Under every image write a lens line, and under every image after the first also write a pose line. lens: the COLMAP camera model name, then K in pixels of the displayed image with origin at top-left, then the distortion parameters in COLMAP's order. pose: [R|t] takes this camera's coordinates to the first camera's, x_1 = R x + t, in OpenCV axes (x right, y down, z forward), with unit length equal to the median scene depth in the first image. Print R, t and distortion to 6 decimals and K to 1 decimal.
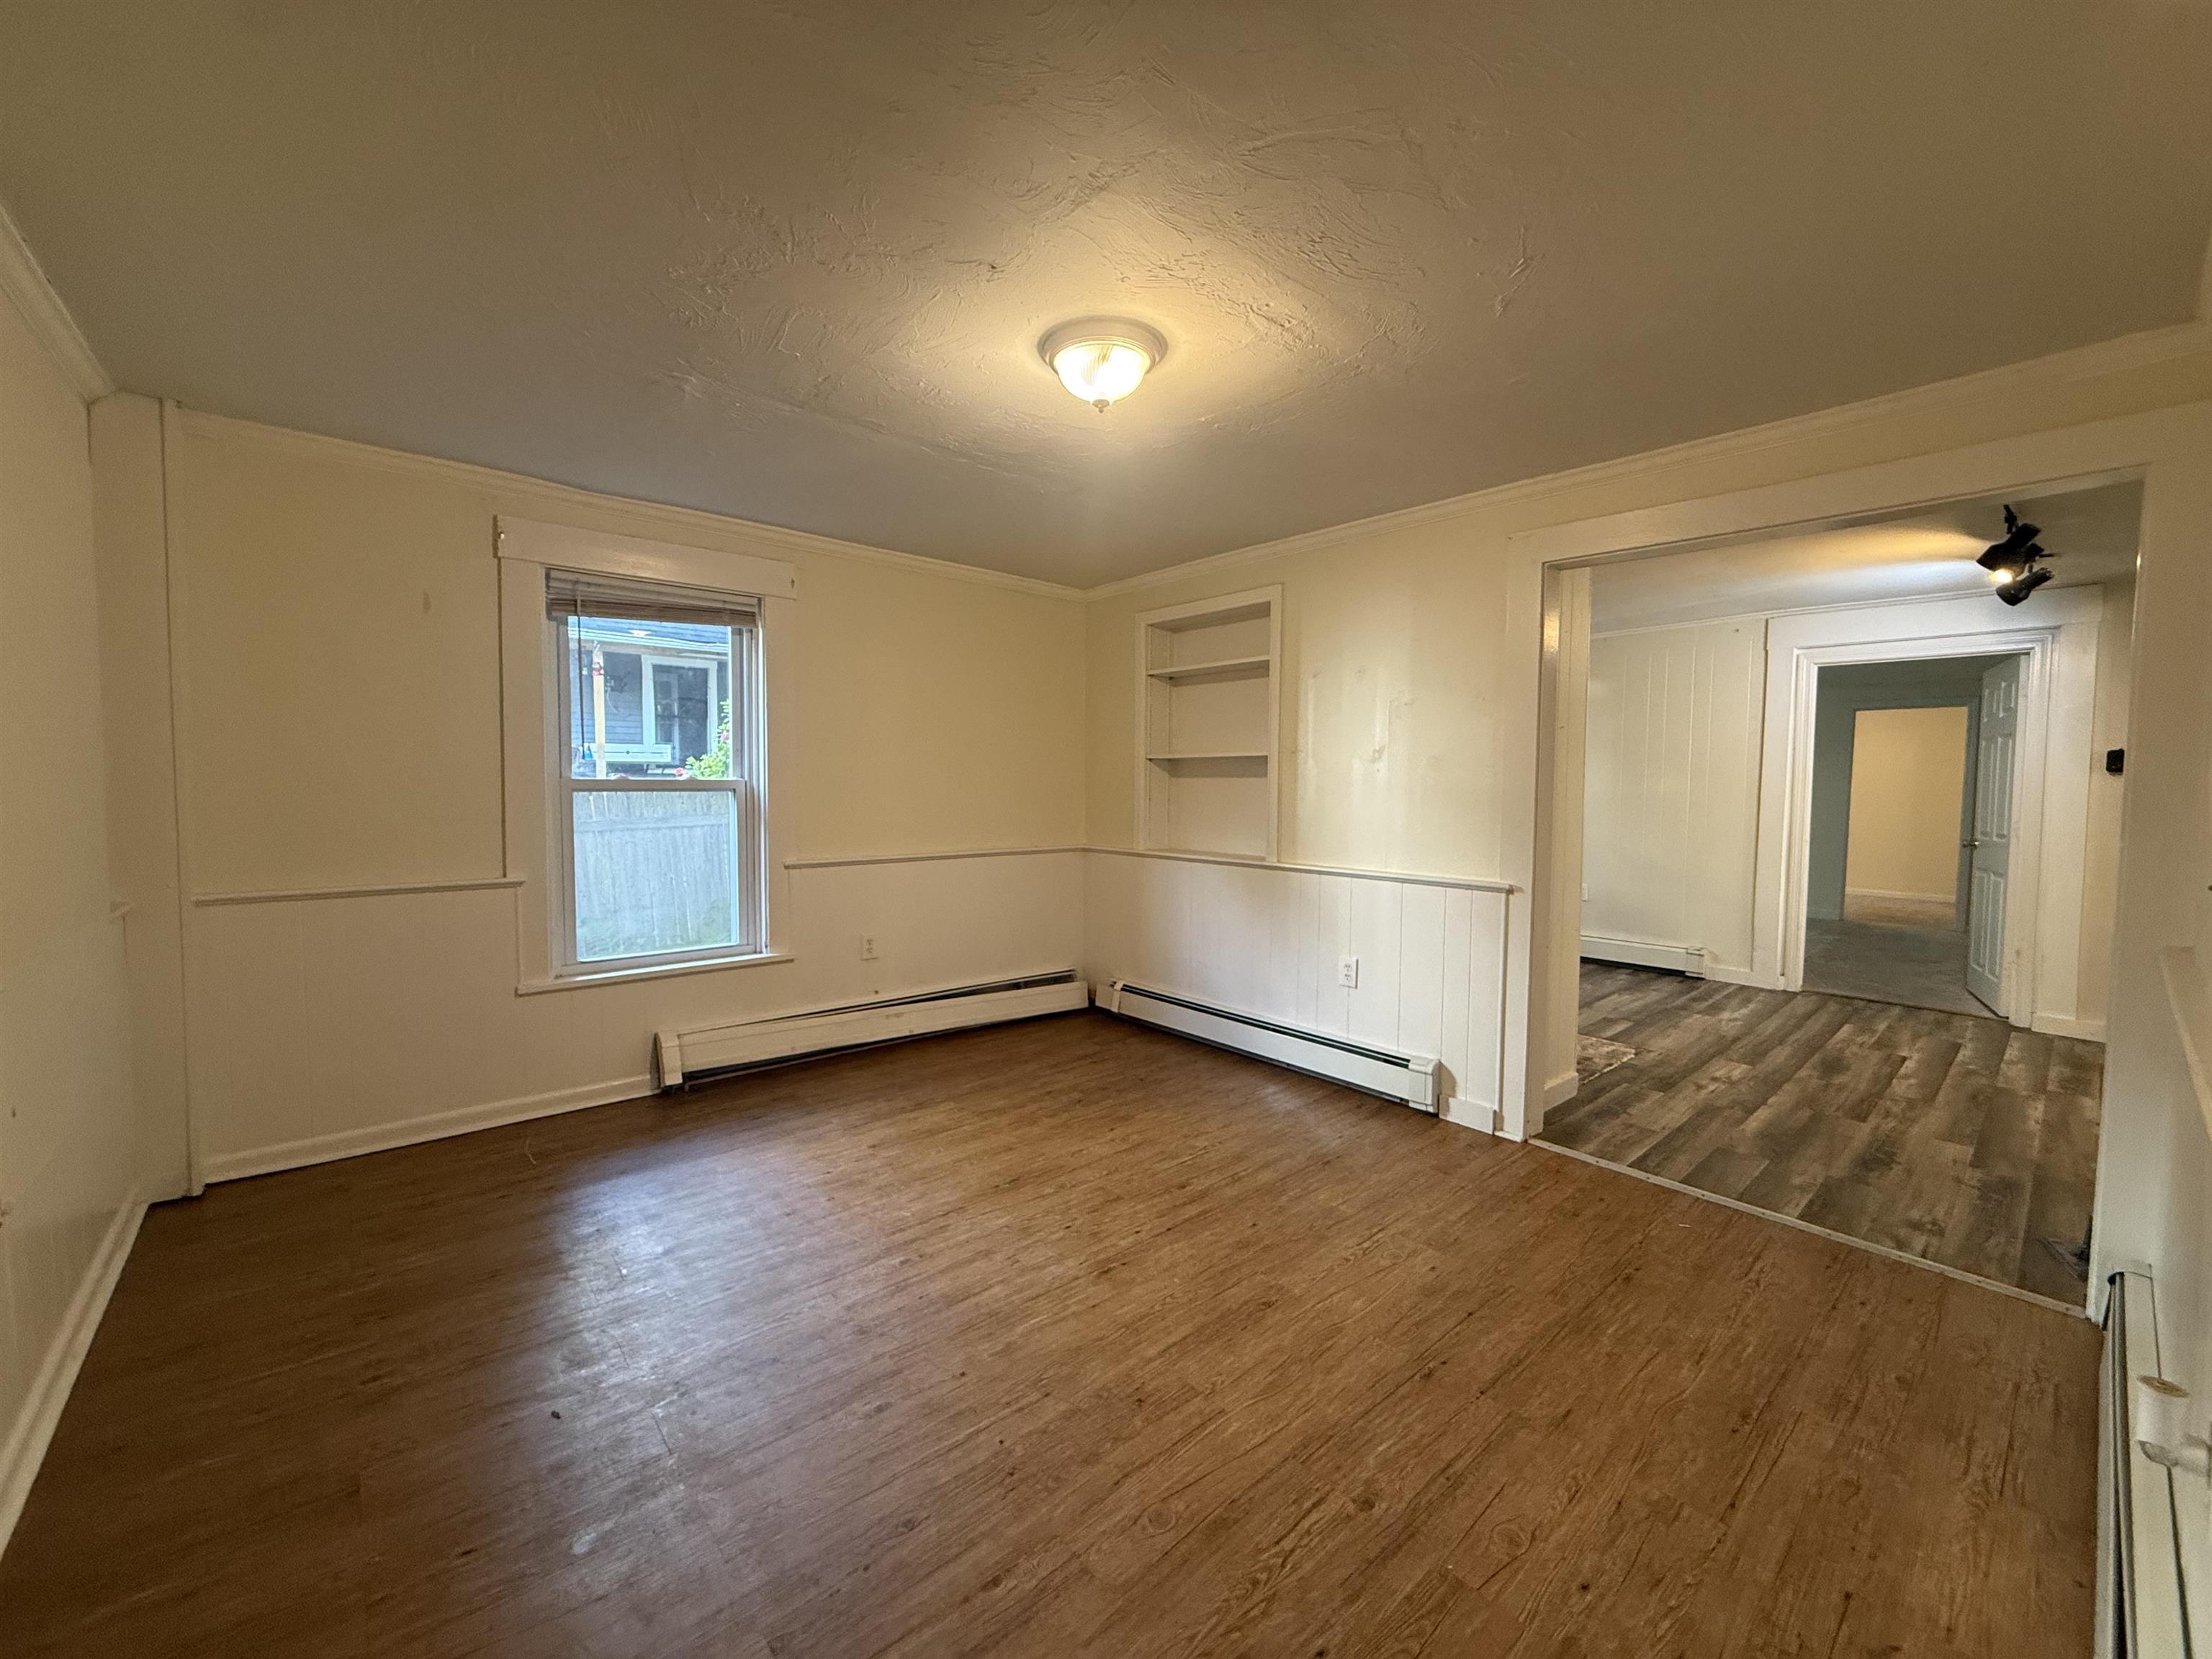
lens RADIAL K [[876.7, 0, 1096.0], [0, 876.7, 825.2], [0, 0, 1]] dist [-0.001530, 0.000268]
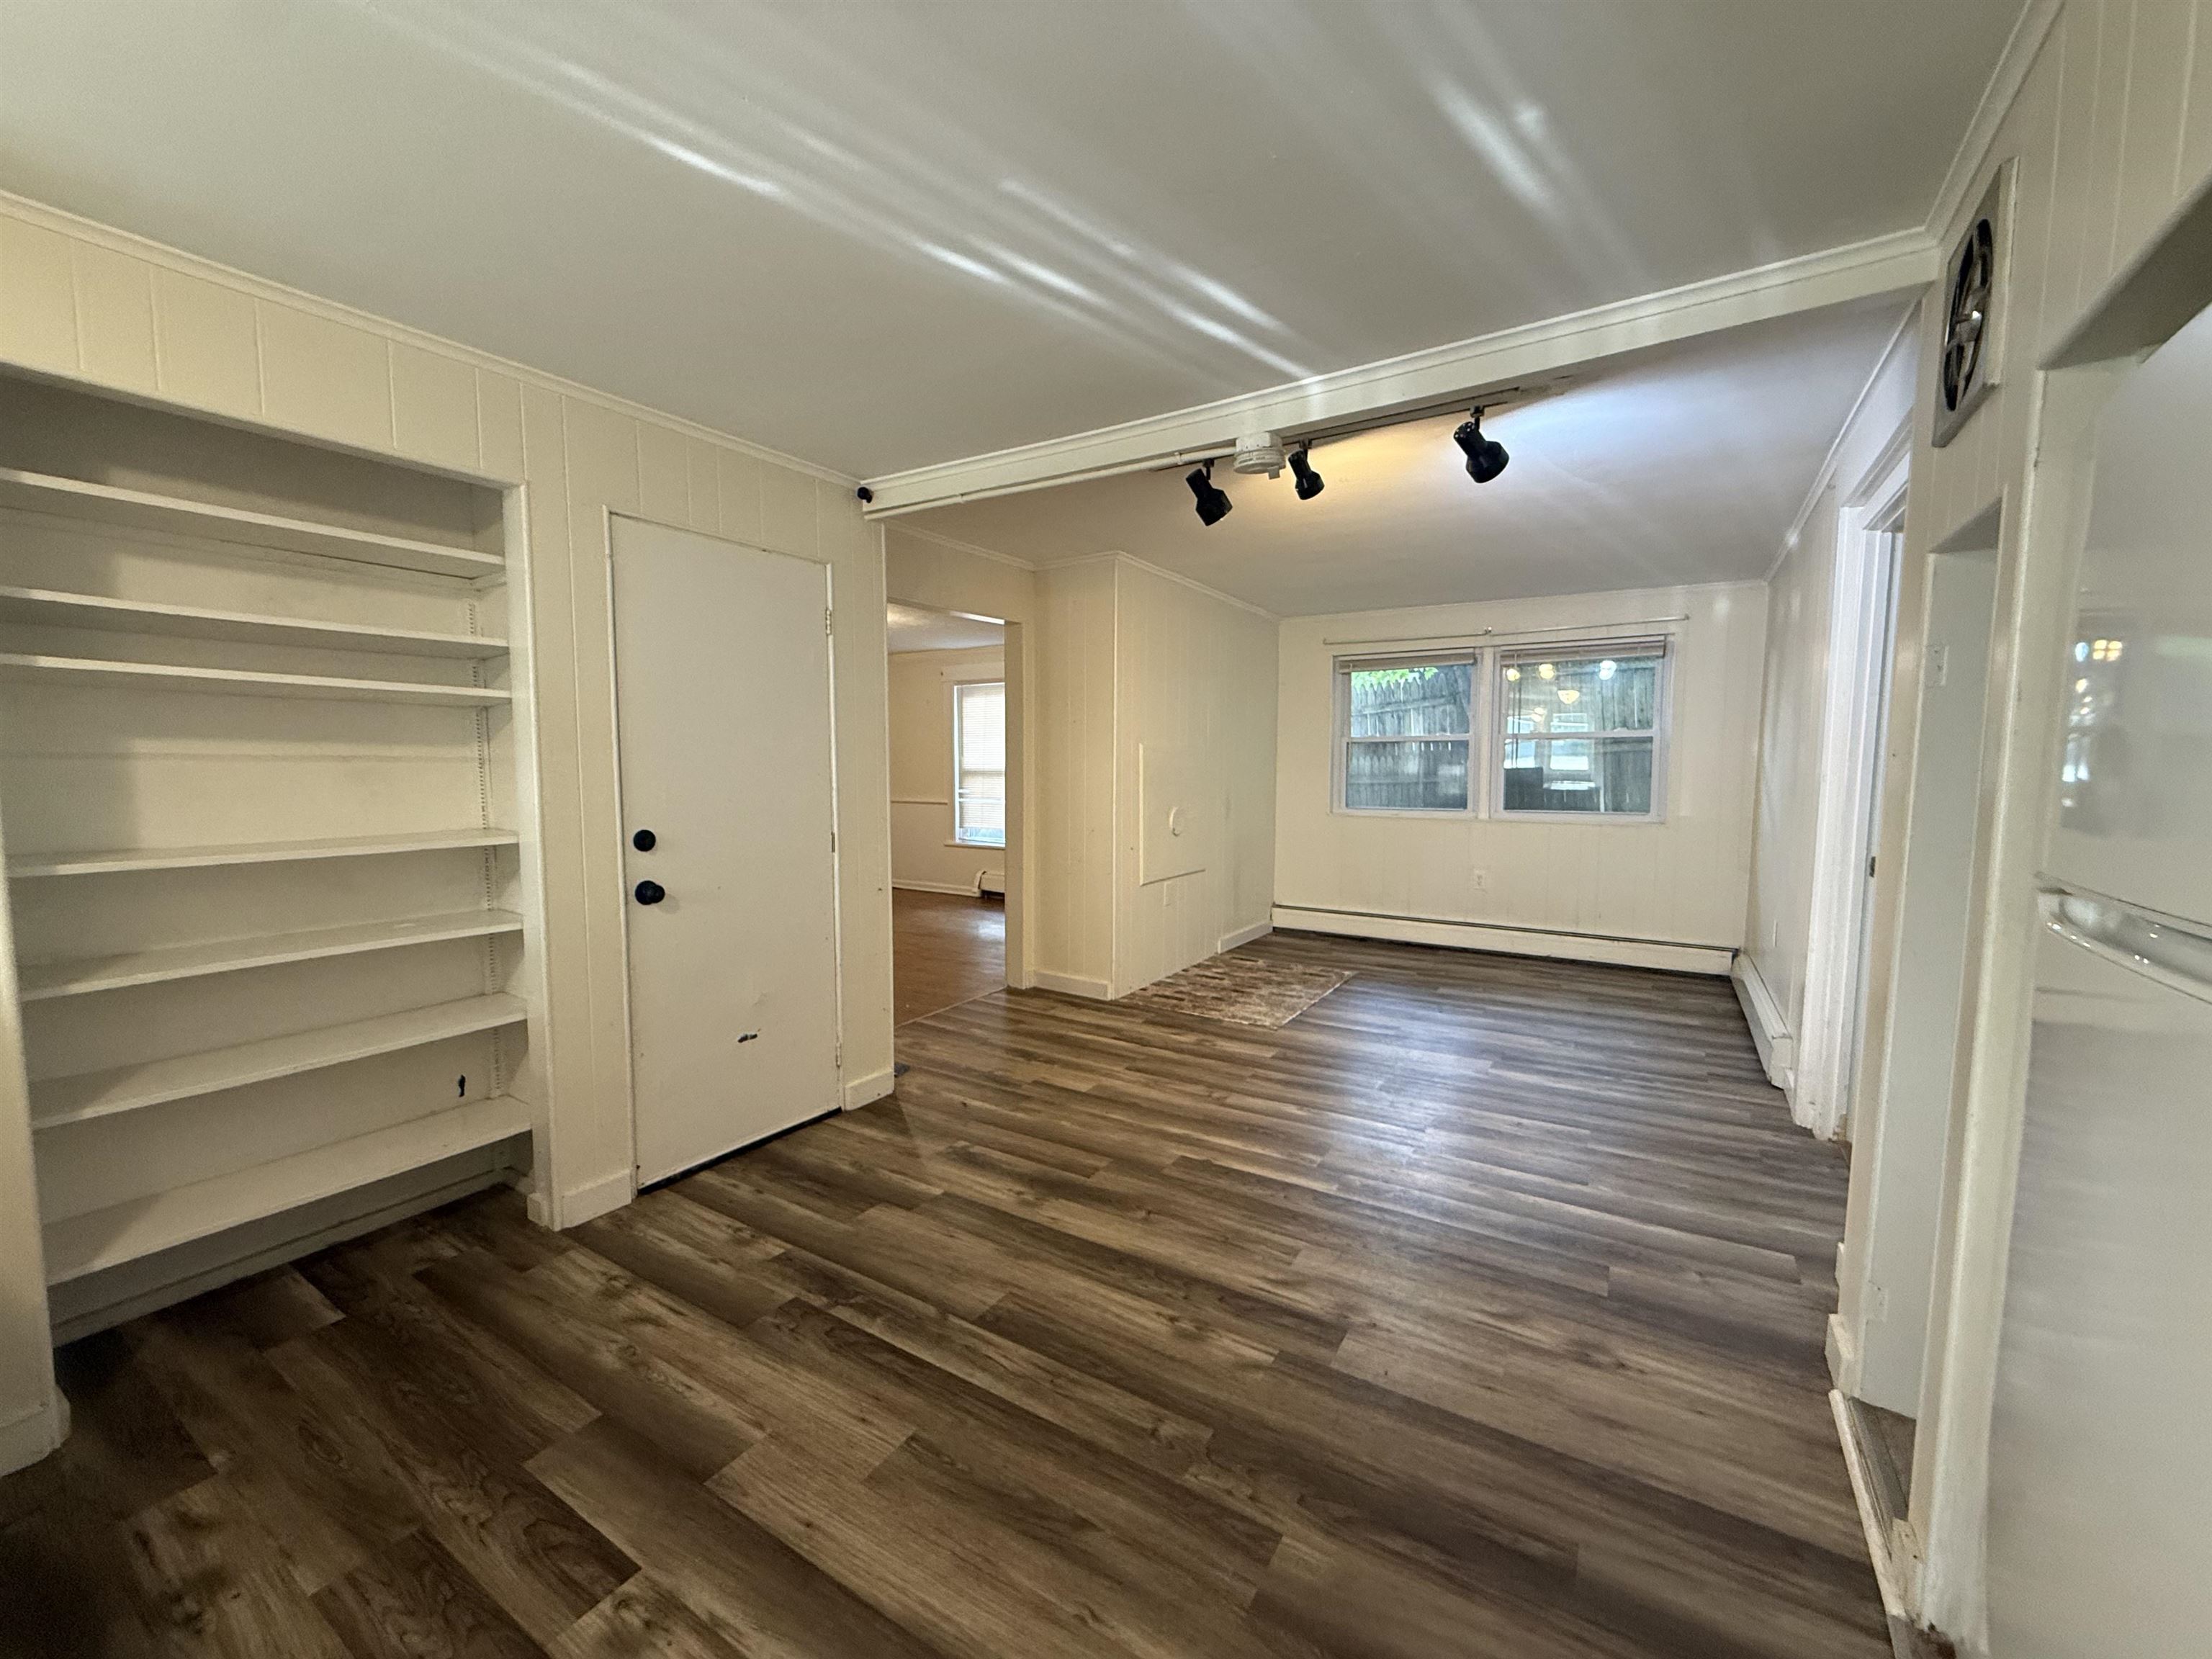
lens RADIAL K [[876.7, 0, 1097.1], [0, 876.7, 829.8], [0, 0, 1]] dist [-0.001530, 0.000268]
pose [[0.282188, 0.065604, -0.957113, 2.023580], [-0.046712, 0.997415, 0.054595, -0.018833], [0.958221, 0.029303, 0.284523, 0.689240]]
